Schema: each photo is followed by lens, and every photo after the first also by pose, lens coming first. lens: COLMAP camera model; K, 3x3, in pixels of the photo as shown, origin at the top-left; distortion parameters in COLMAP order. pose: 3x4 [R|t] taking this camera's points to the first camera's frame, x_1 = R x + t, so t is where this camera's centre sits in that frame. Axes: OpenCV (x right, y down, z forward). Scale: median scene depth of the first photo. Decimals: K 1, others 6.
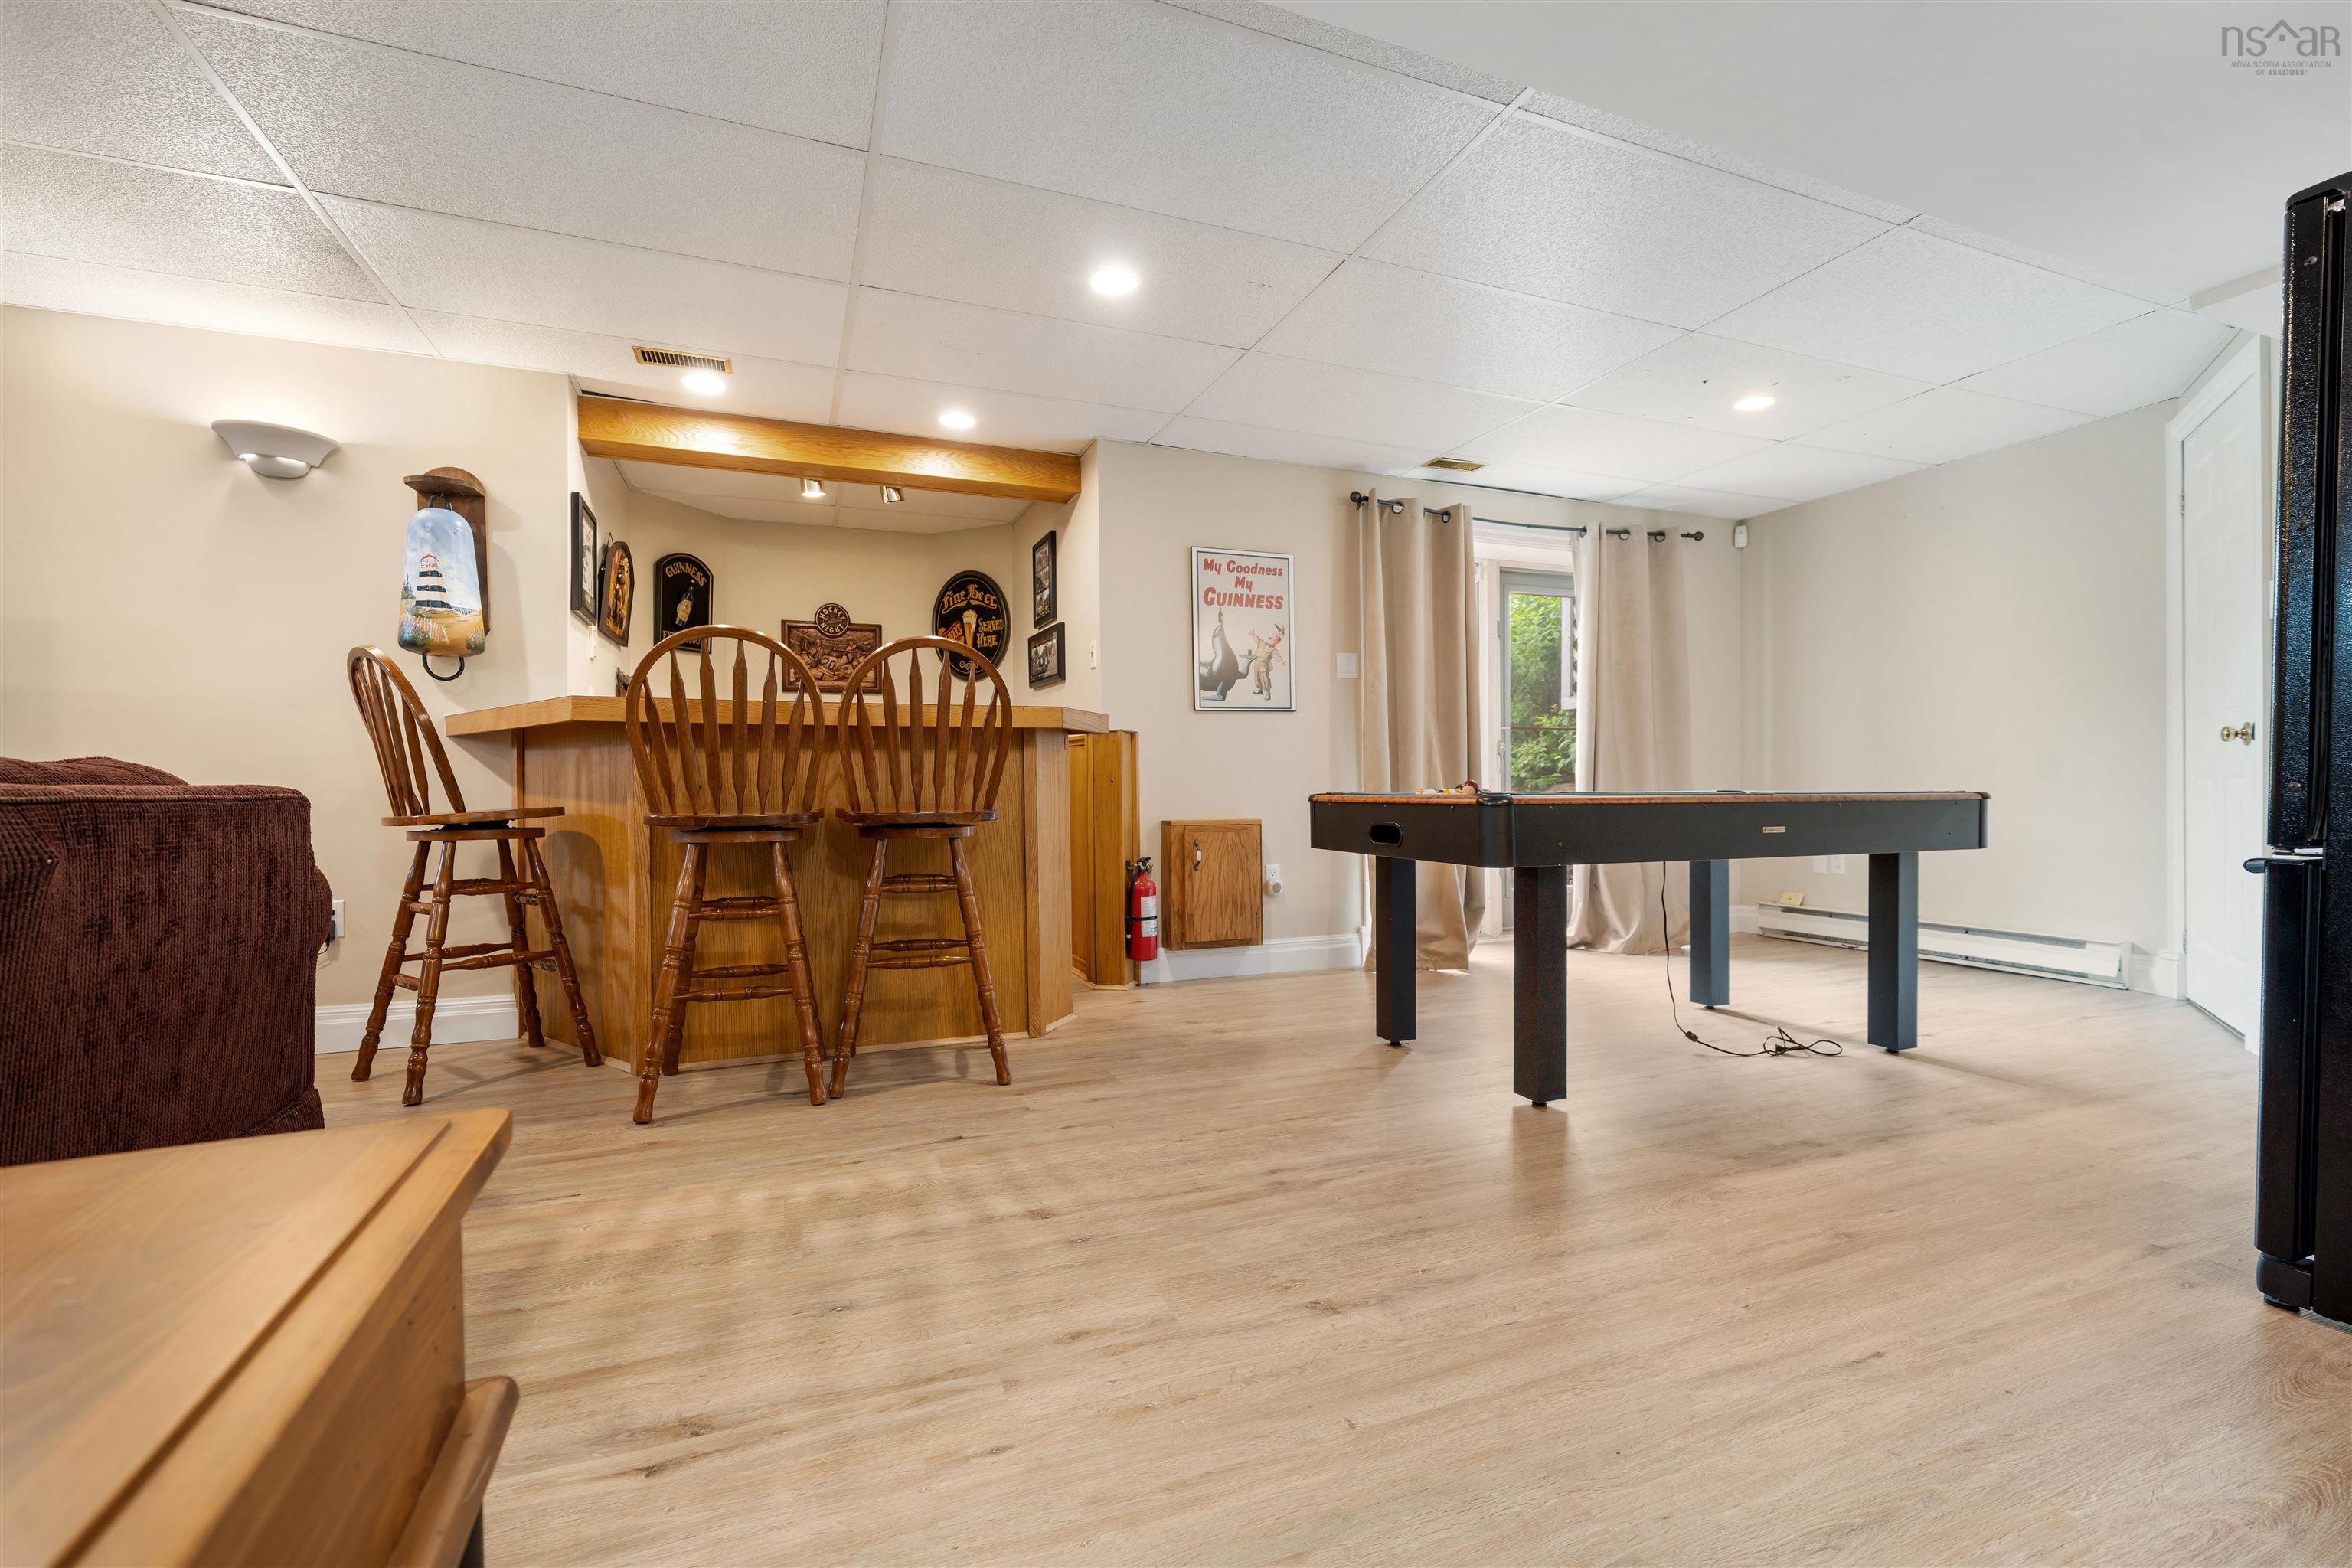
lens RADIAL K [[1023.8, 0, 1176.0], [0, 1023.8, 799.2], [0, 0, 1]] dist [-0.001974, 0.000675]
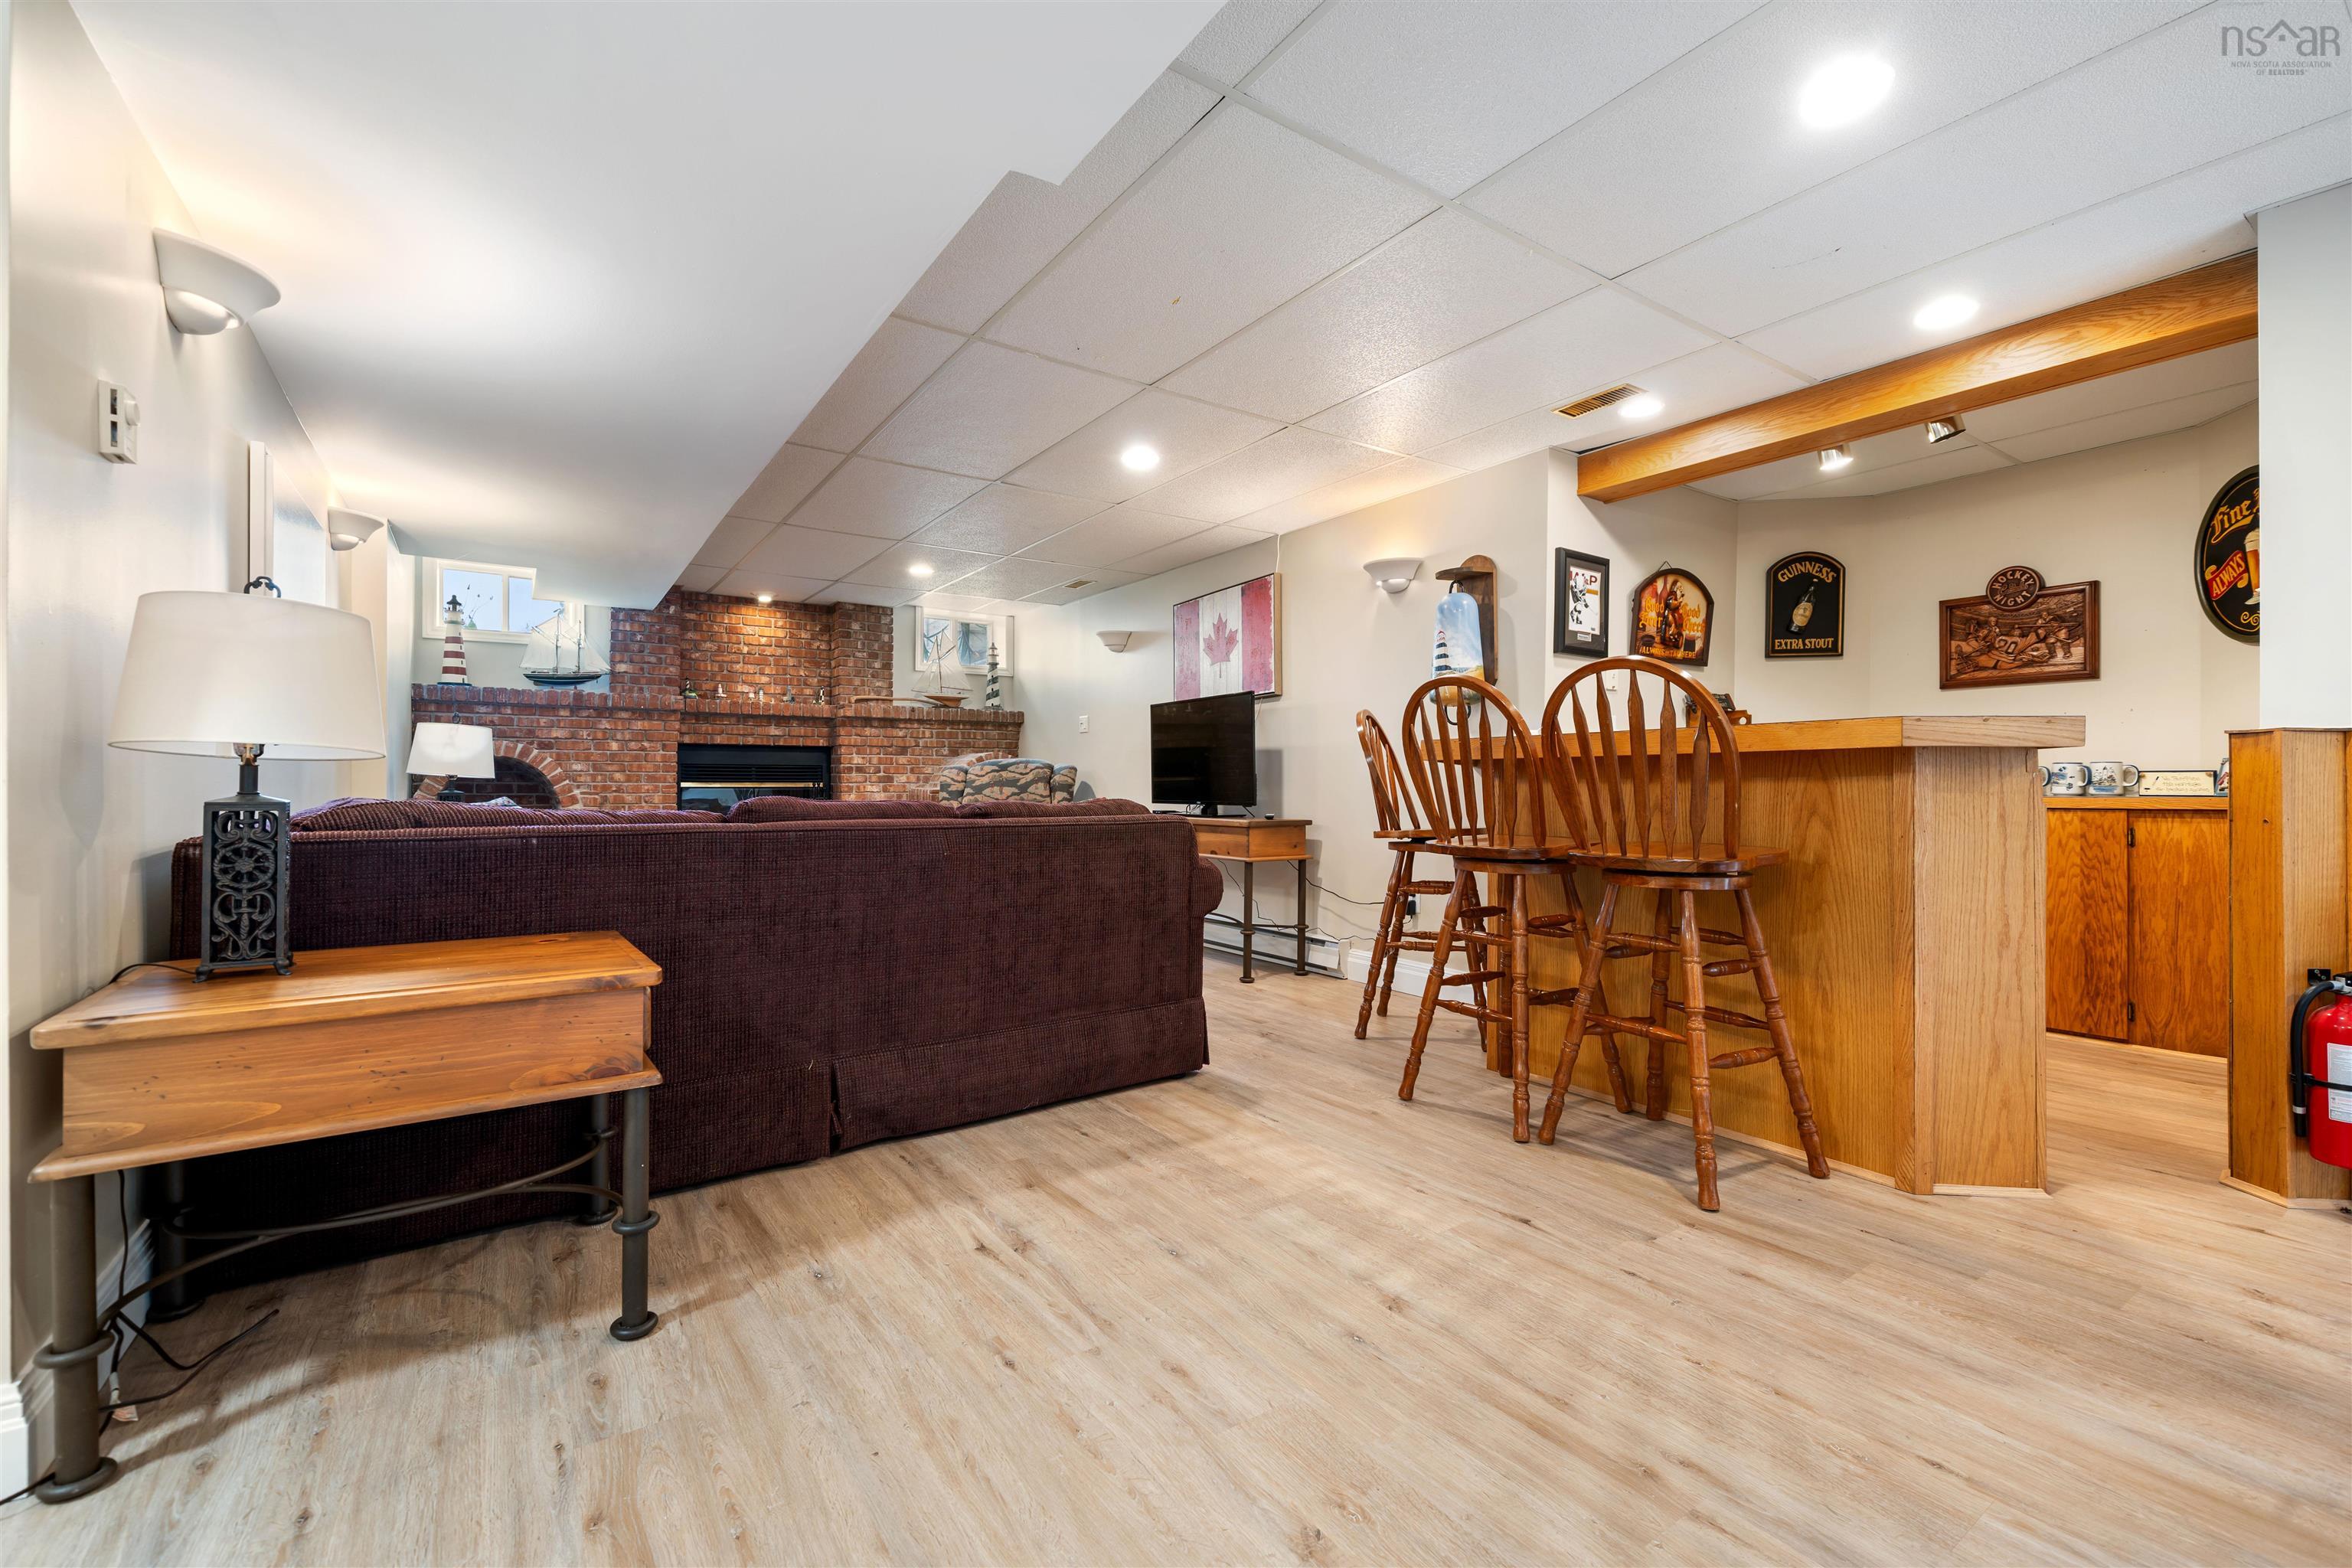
lens RADIAL K [[1023.8, 0, 1176.9], [0, 1023.8, 778.2], [0, 0, 1]] dist [-0.001974, 0.000675]
pose [[0.182840, 0.000162, -0.983143, 0.557942], [-0.011231, 0.999935, -0.001924, -0.048474], [0.983078, 0.011393, 0.182830, 0.477974]]
